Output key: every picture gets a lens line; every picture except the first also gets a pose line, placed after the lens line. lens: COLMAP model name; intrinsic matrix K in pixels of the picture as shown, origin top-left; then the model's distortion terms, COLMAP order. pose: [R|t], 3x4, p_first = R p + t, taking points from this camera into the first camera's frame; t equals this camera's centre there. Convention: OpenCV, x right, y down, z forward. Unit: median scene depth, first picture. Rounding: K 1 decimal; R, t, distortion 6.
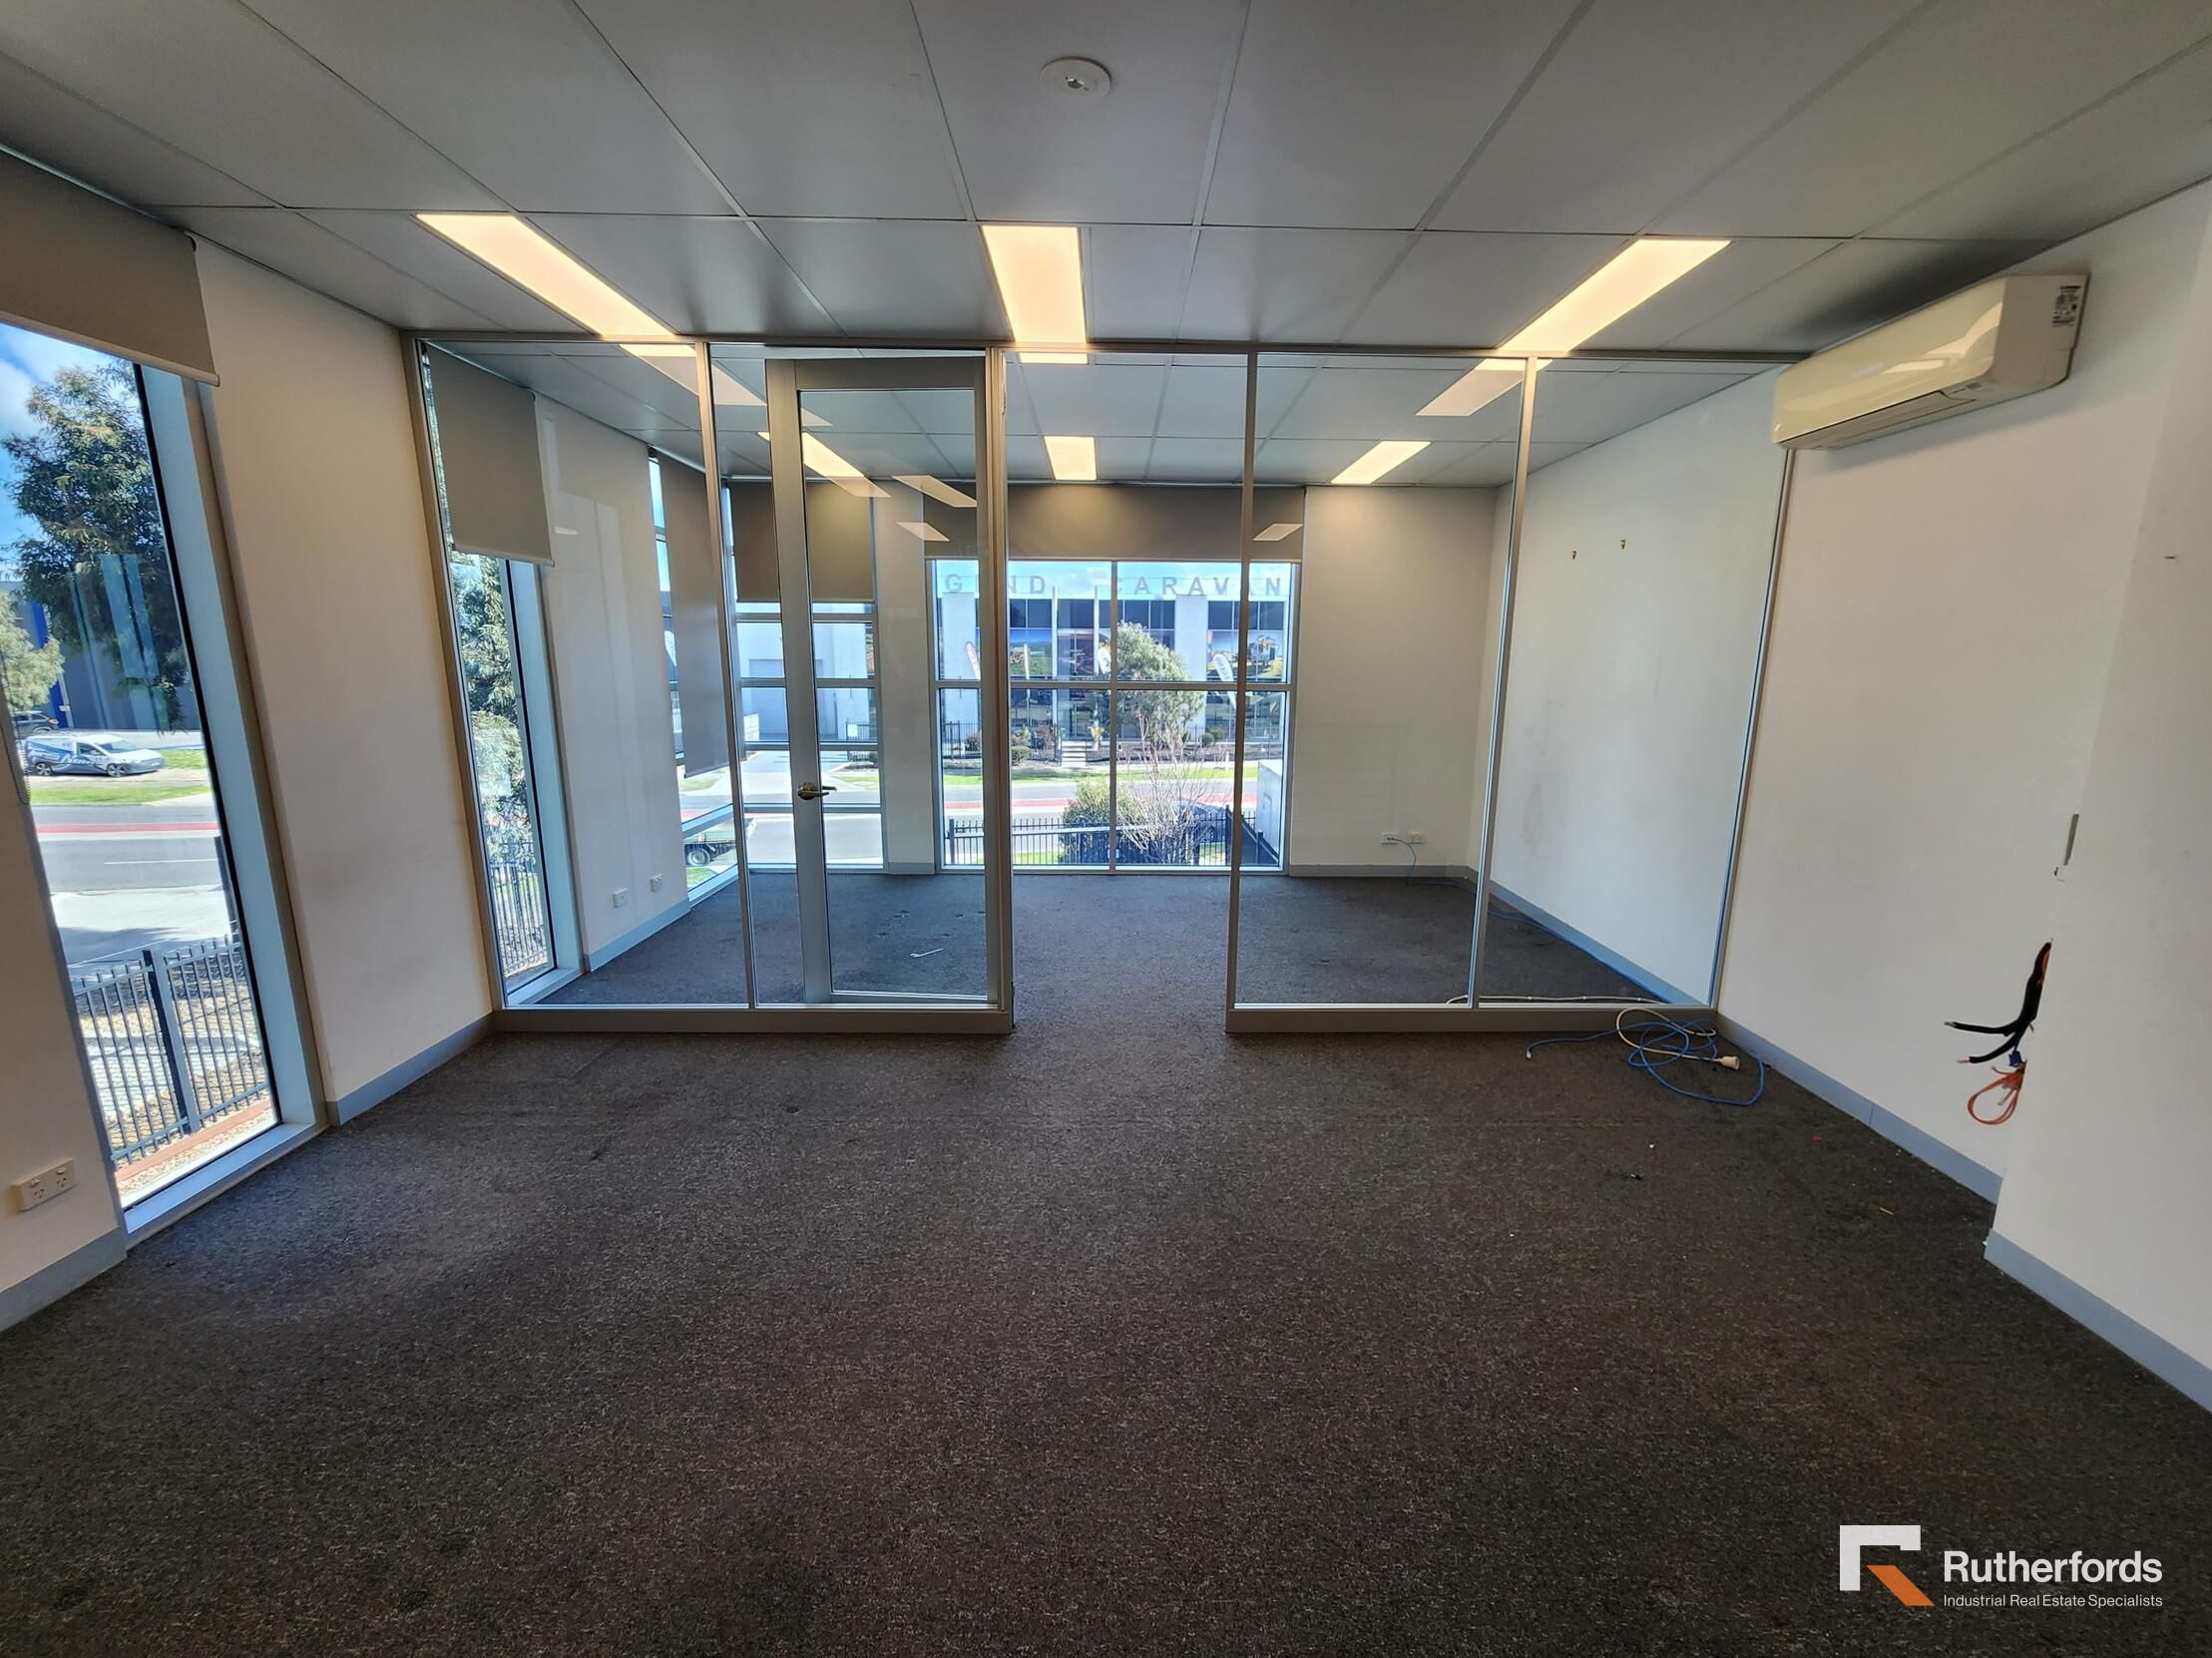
lens RADIAL K [[918.9, 0, 1125.9], [0, 918.9, 848.3], [0, 0, 1]] dist [-0.002502, -0.000060]
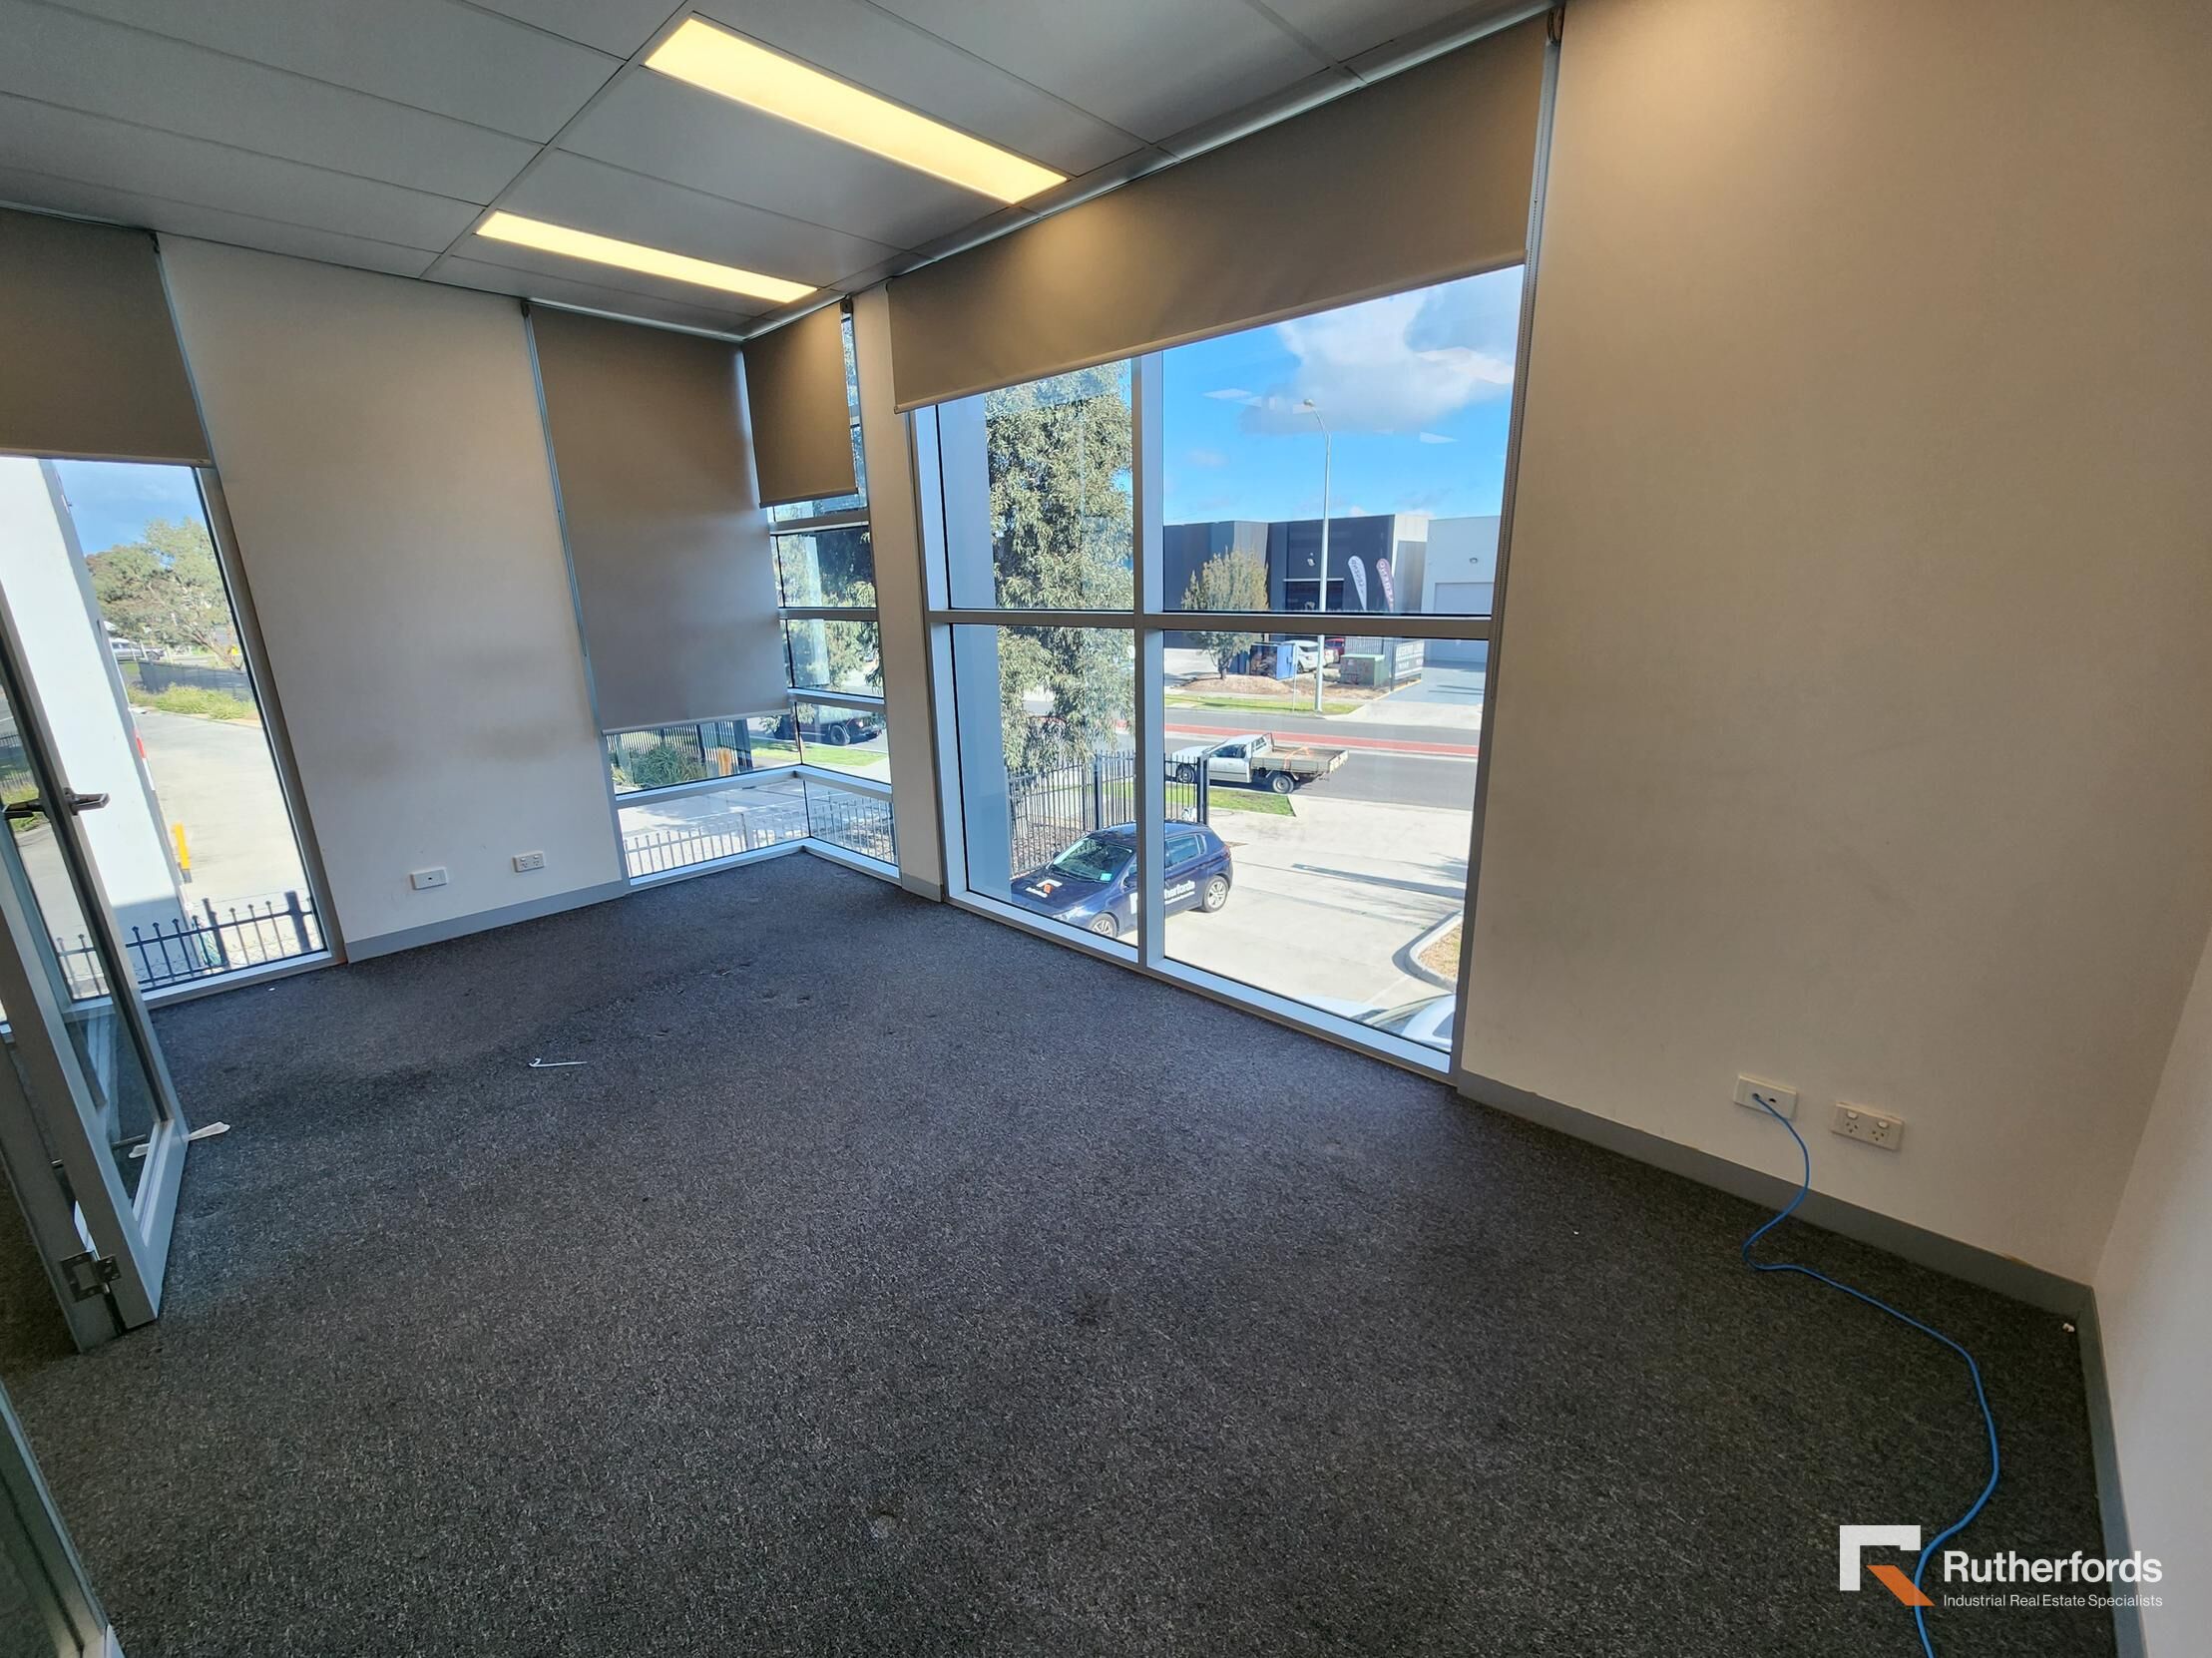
lens RADIAL K [[905.5, 0, 1105.8], [0, 905.5, 842.6], [0, 0, 1]] dist [0.003989, -0.000034]
pose [[0.715164, 0.174037, -0.676943, 0.572350], [-0.121175, 0.984711, 0.125145, -0.201875], [0.688372, -0.007471, 0.725319, 1.064005]]
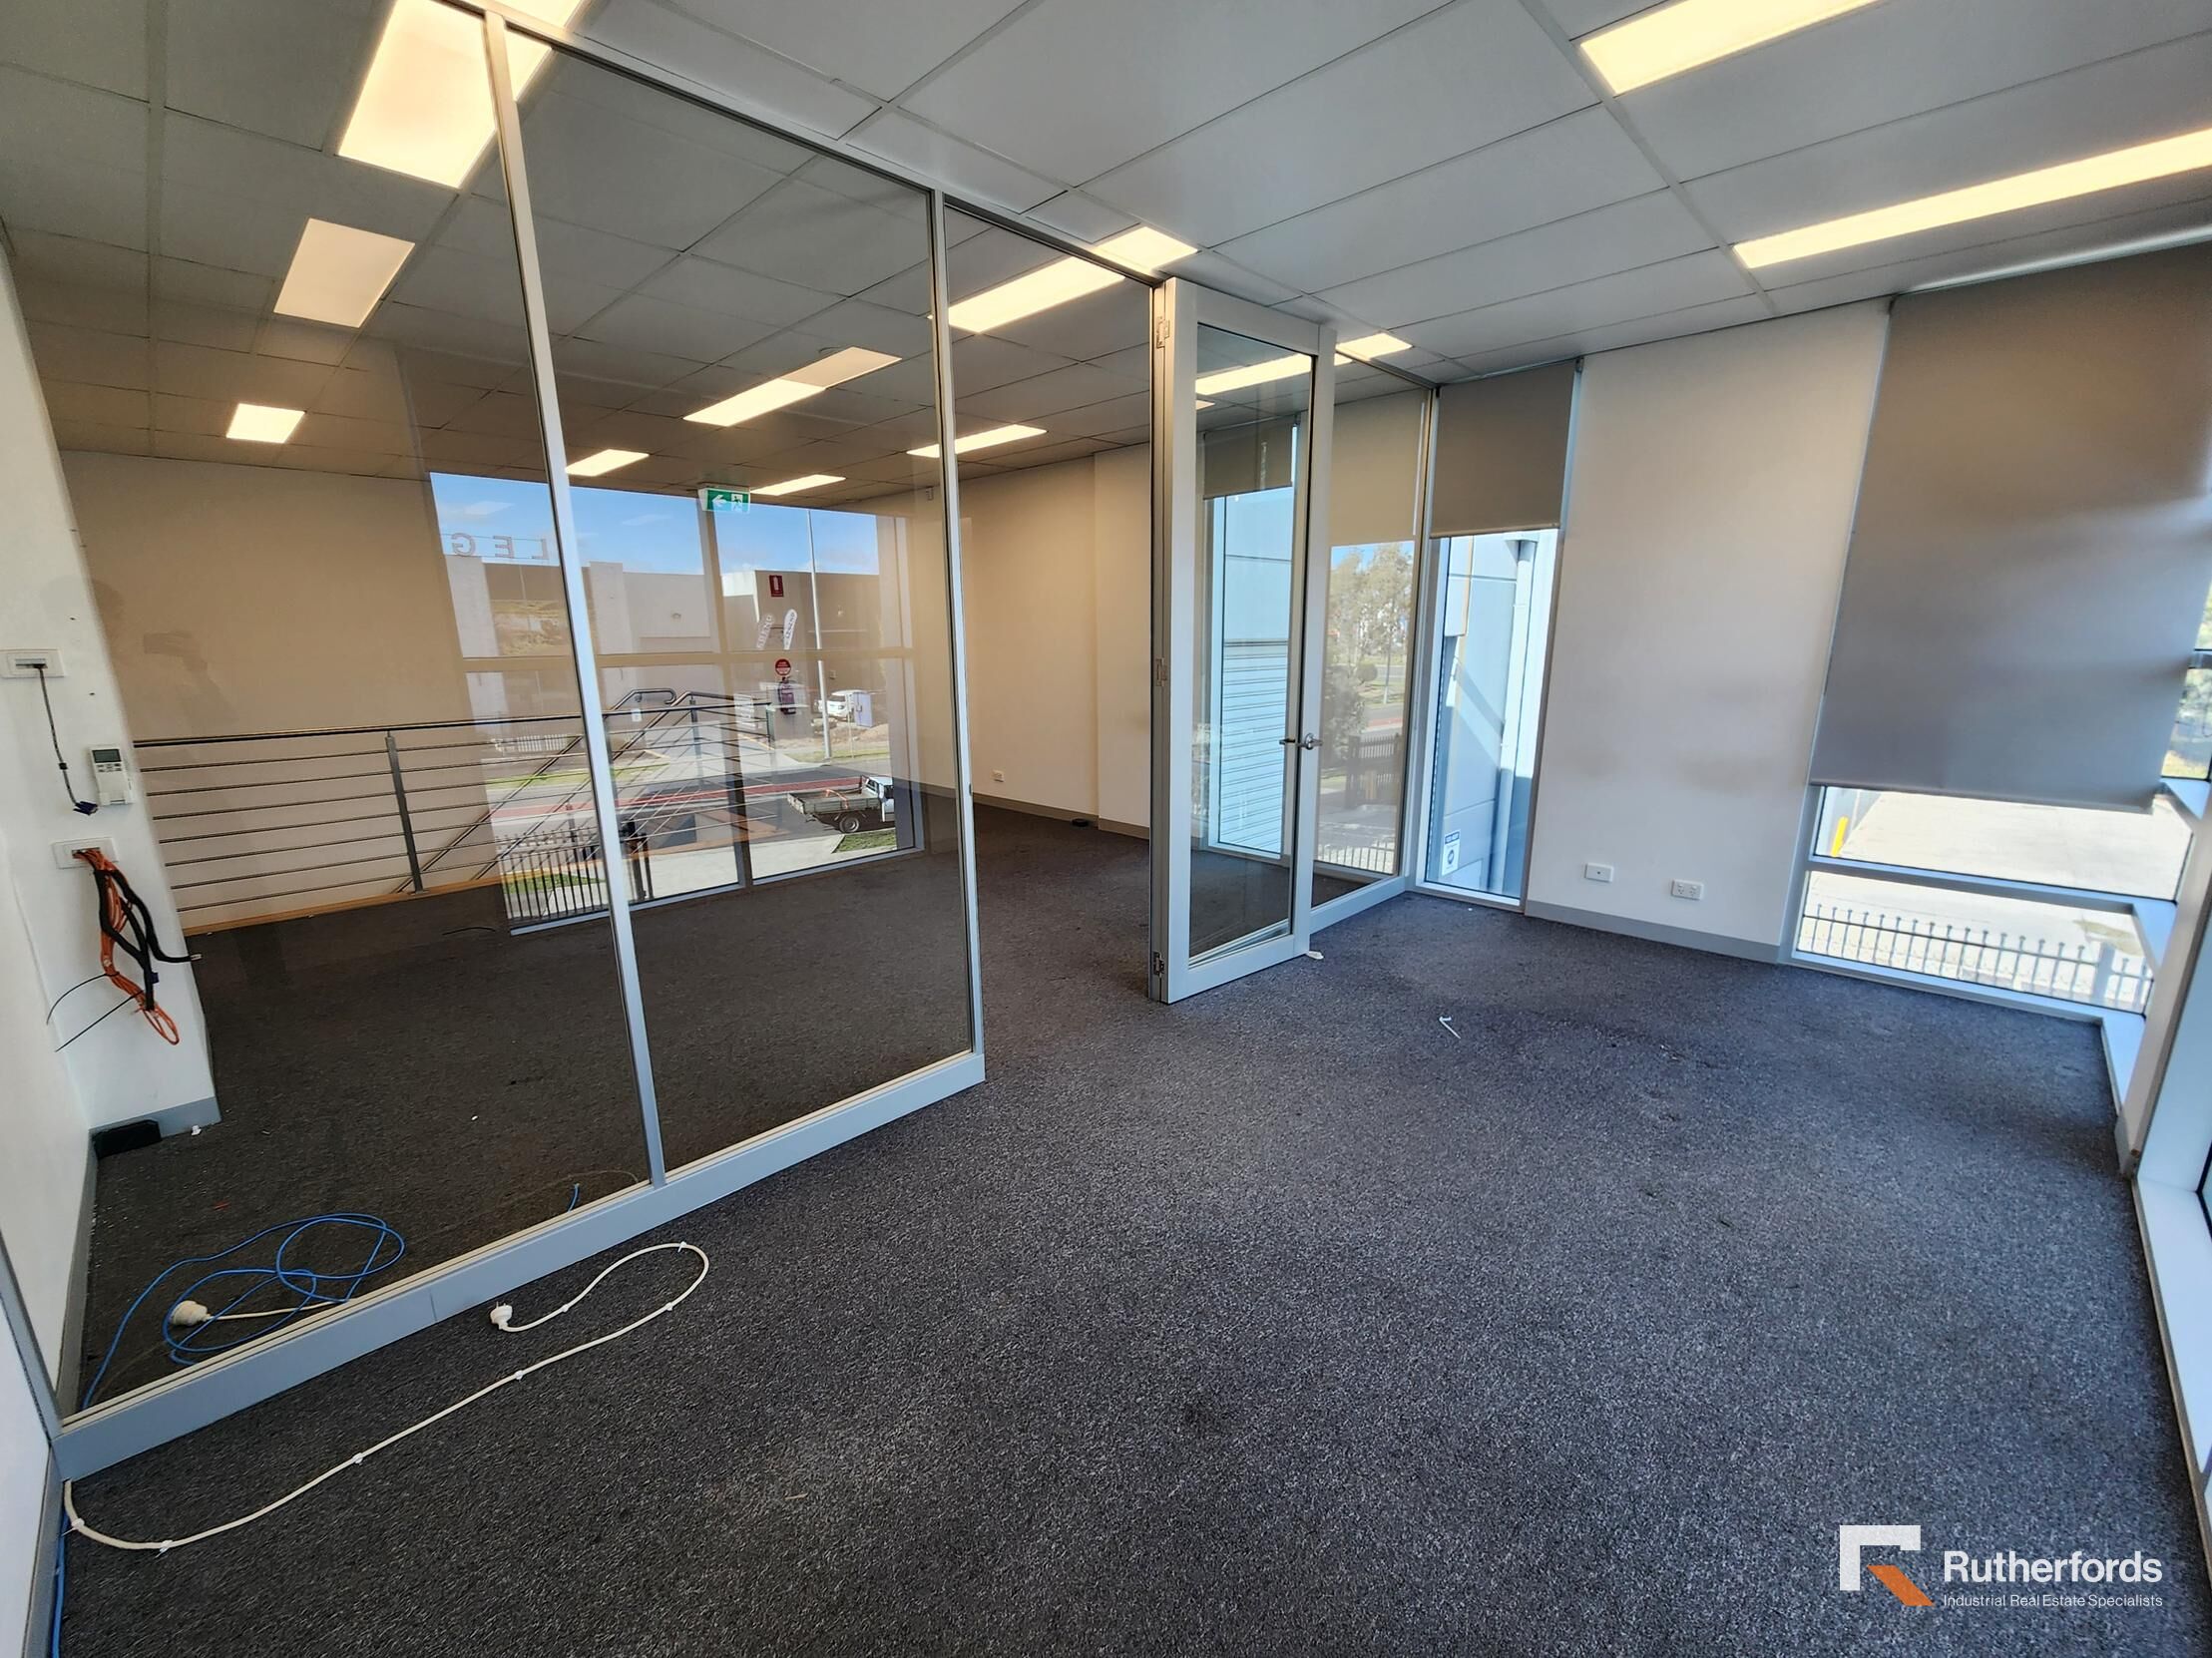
lens RADIAL K [[905.5, 0, 1105.8], [0, 905.5, 842.6], [0, 0, 1]] dist [0.003989, -0.000034]
pose [[-0.709024, 0.162116, -0.686297, 0.574628], [-0.140682, 0.921135, 0.362930, -0.310967], [0.691009, 0.353876, -0.630300, 1.576826]]
